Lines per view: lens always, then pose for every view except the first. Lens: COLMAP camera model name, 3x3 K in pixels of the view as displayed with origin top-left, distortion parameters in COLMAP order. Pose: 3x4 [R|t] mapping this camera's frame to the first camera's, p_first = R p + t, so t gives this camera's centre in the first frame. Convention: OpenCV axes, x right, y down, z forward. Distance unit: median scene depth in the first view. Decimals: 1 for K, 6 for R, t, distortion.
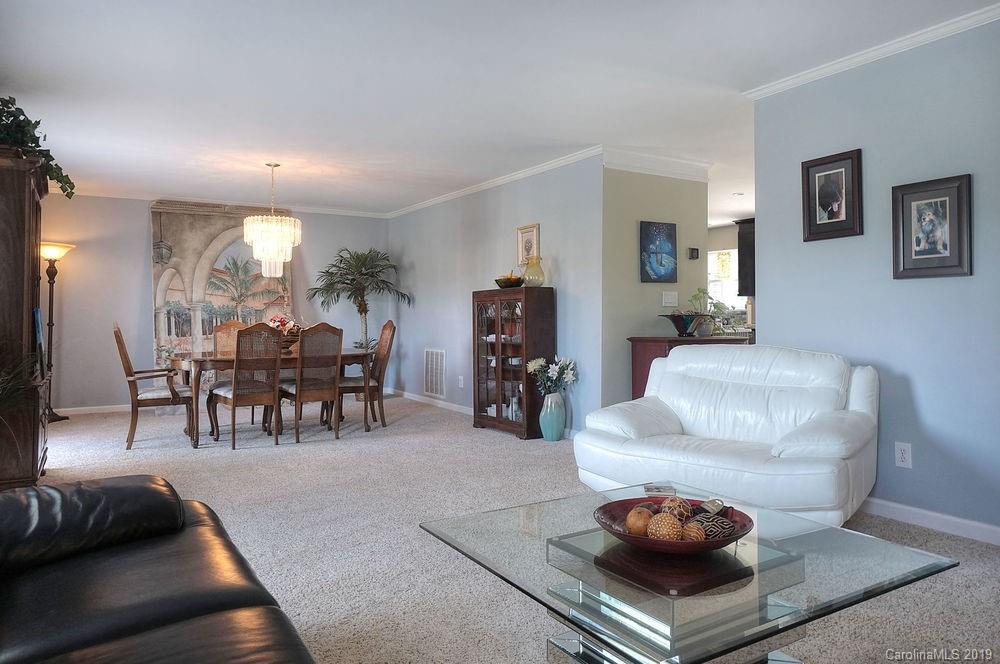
lens RADIAL K [[681.1, 0, 498.6], [0, 681.1, 310.3], [0, 0, 1]] dist [0.001409, 0.001228]
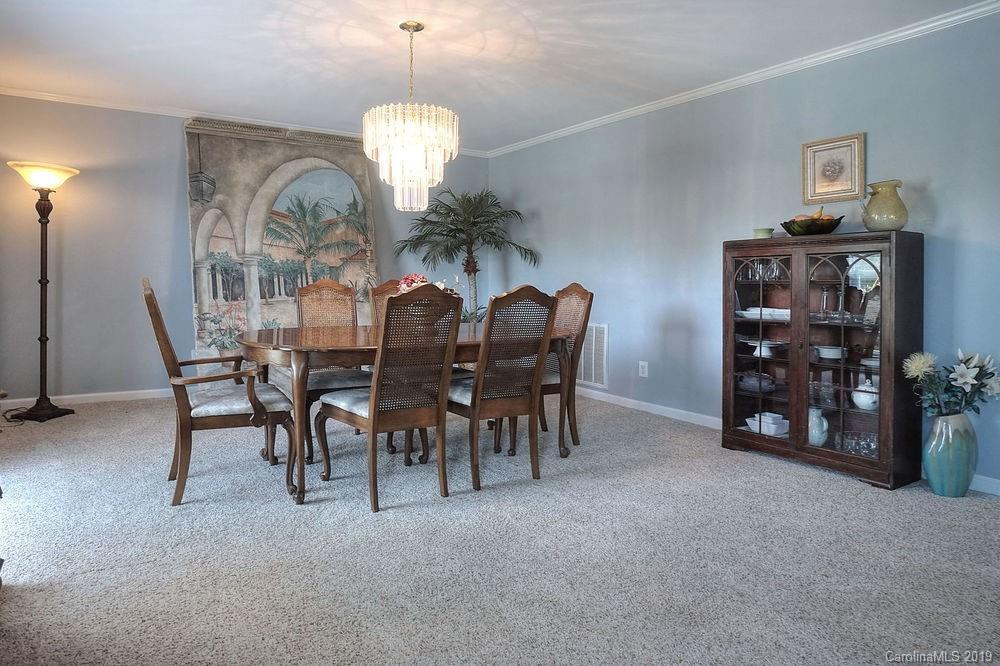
lens RADIAL K [[532.9, 0, 500.2], [0, 532.9, 303.3], [0, 0, 1]] dist [-0.021748, -0.000738]
pose [[0.994572, 0.012777, 0.103261, -0.233479], [-0.017838, 0.998677, 0.048237, 0.008550], [-0.102508, -0.049817, 0.993484, 0.395638]]
